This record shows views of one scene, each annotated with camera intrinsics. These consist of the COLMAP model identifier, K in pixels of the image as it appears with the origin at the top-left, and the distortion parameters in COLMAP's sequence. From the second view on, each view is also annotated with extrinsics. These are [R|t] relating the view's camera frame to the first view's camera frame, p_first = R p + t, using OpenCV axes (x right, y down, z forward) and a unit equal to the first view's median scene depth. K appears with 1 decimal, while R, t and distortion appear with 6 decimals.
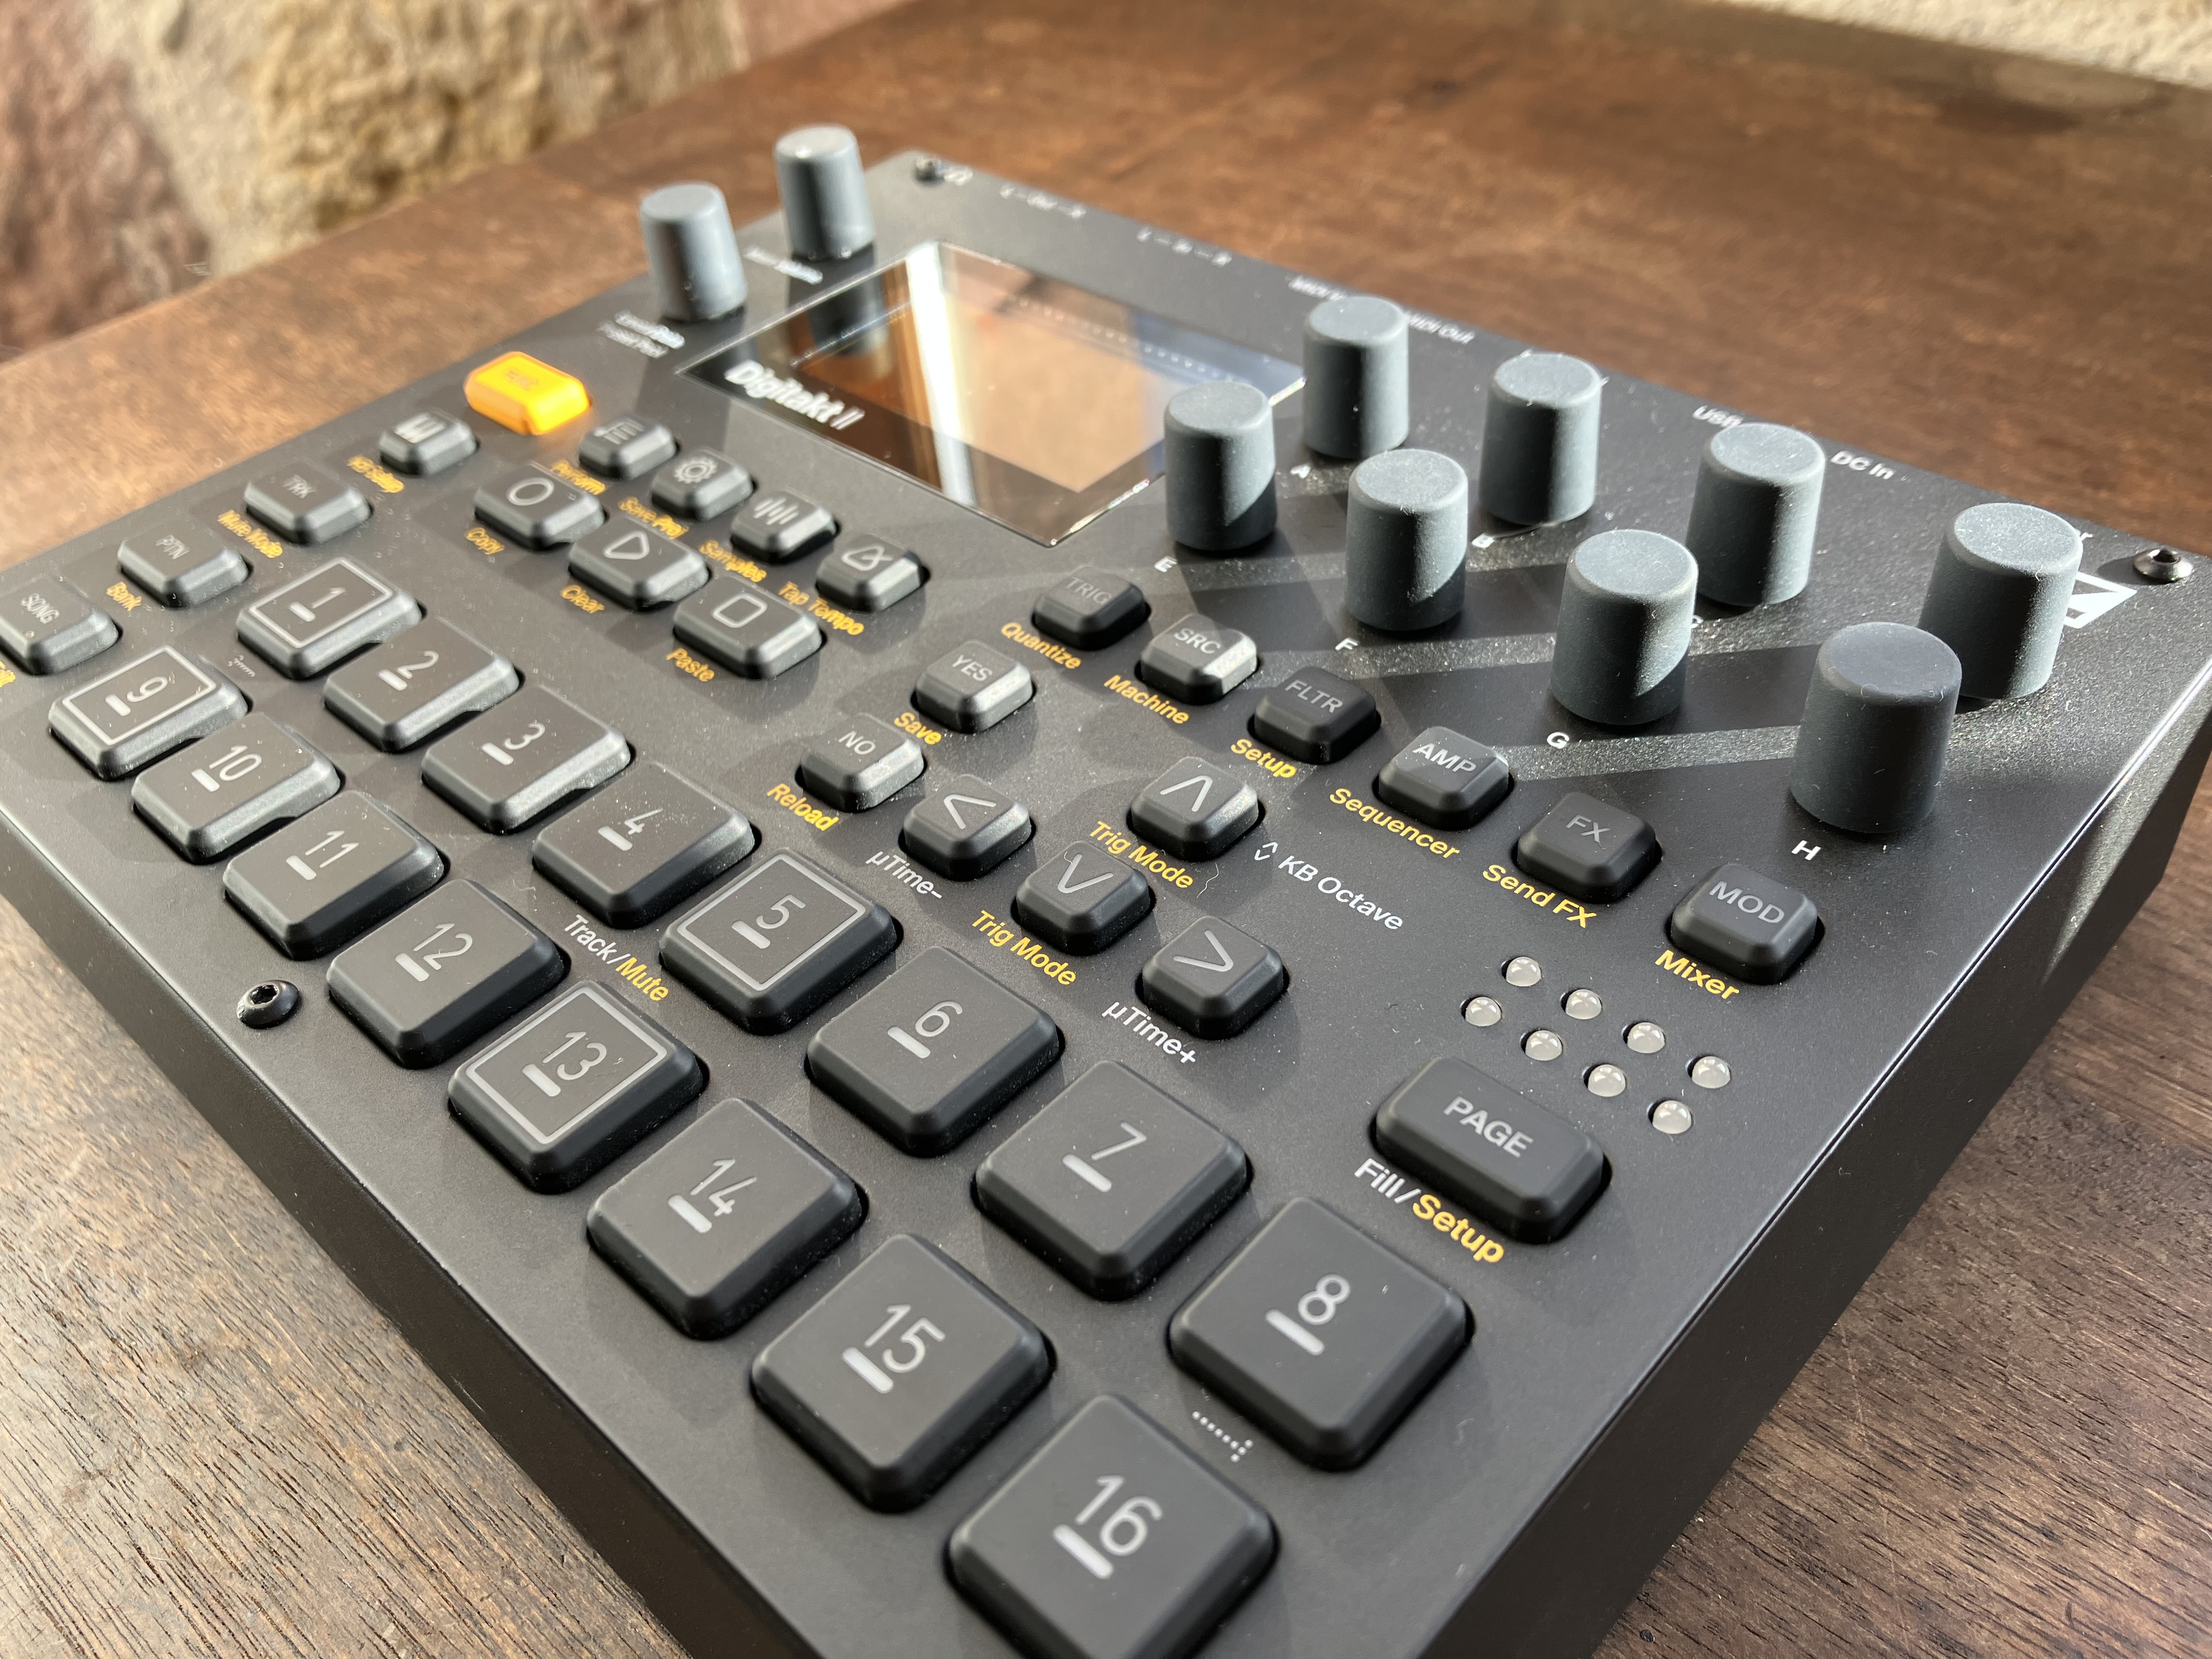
lens RADIAL K [[1844.7, 0, 1105.3], [0, 1844.7, 831.5], [0, 0, 1]] dist [0.012297, -0.033237]
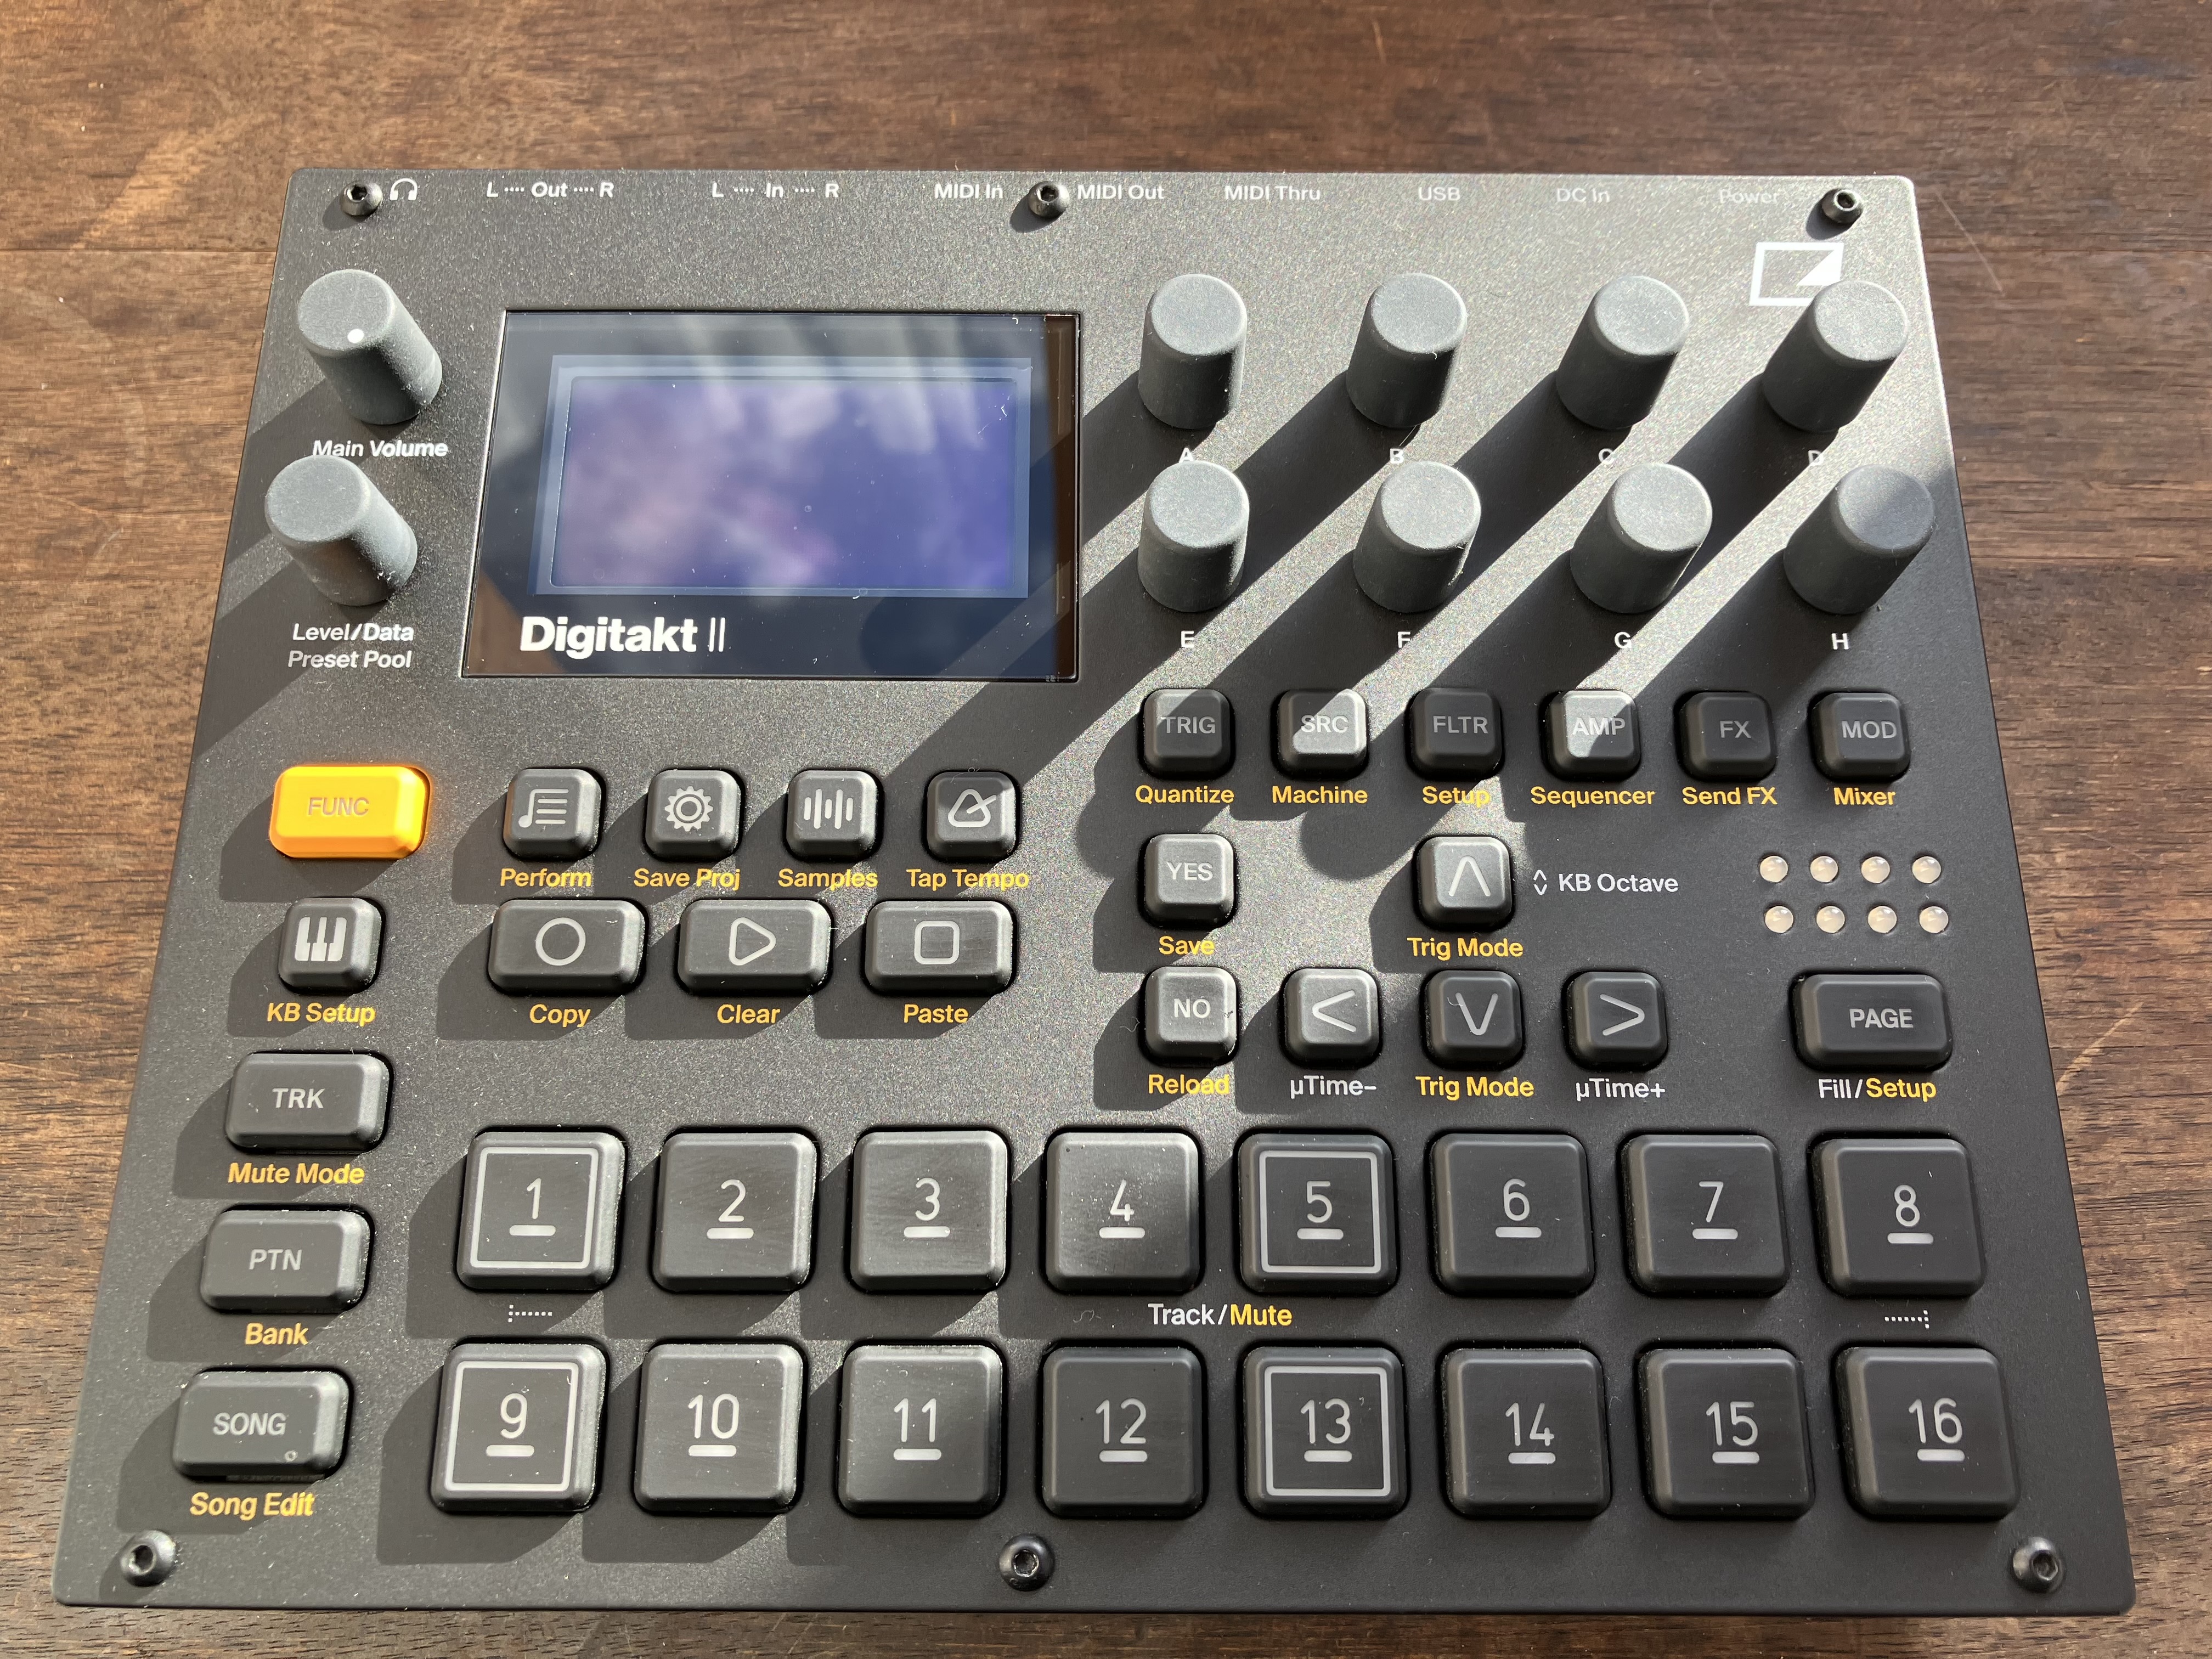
lens RADIAL K [[1844.7, 0, 1095.6], [0, 1844.7, 807.0], [0, 0, 1]] dist [0.012297, -0.033237]
pose [[0.725535, -0.621070, 0.296432, -0.395806], [0.407047, 0.734605, 0.542834, -0.700582], [-0.554898, -0.273183, 0.785786, 0.187151]]
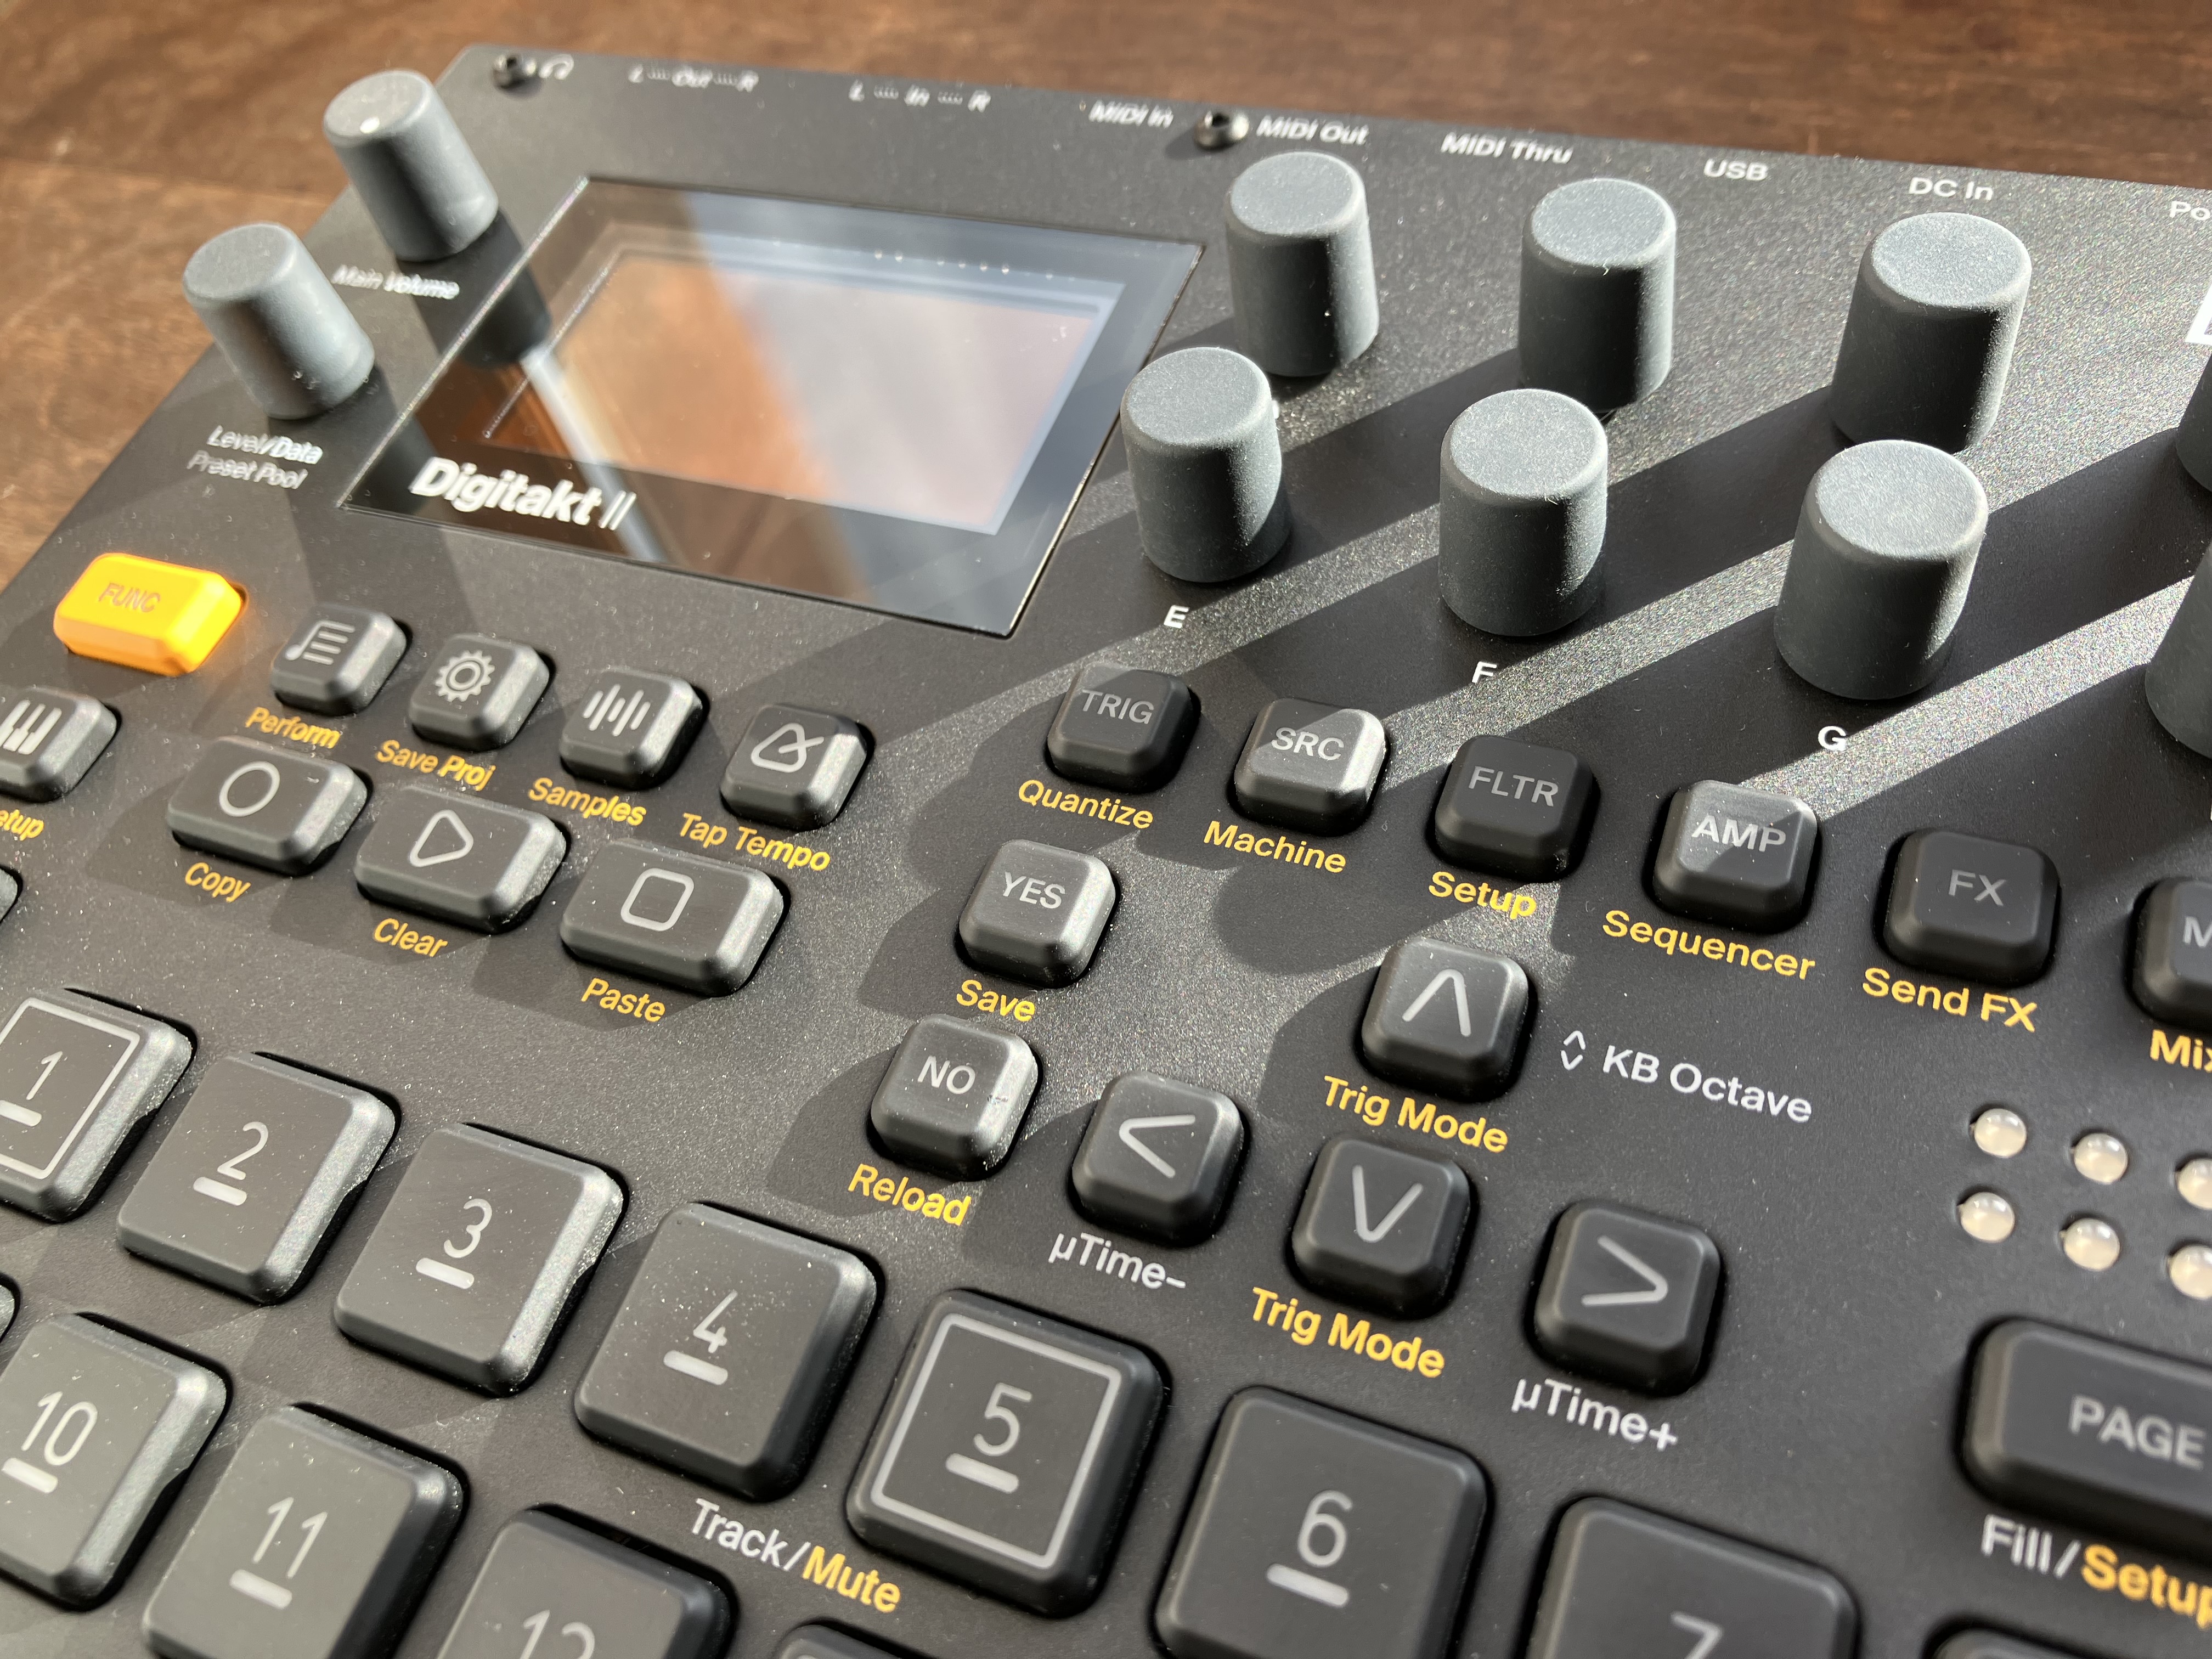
lens RADIAL K [[1844.7, 0, 1098.4], [0, 1844.7, 811.4], [0, 0, 1]] dist [0.012297, -0.033237]
pose [[0.923699, -0.354907, 0.144297, -0.136027], [0.320911, 0.922474, 0.214609, -0.253491], [-0.209276, -0.151927, 0.965982, 0.300091]]
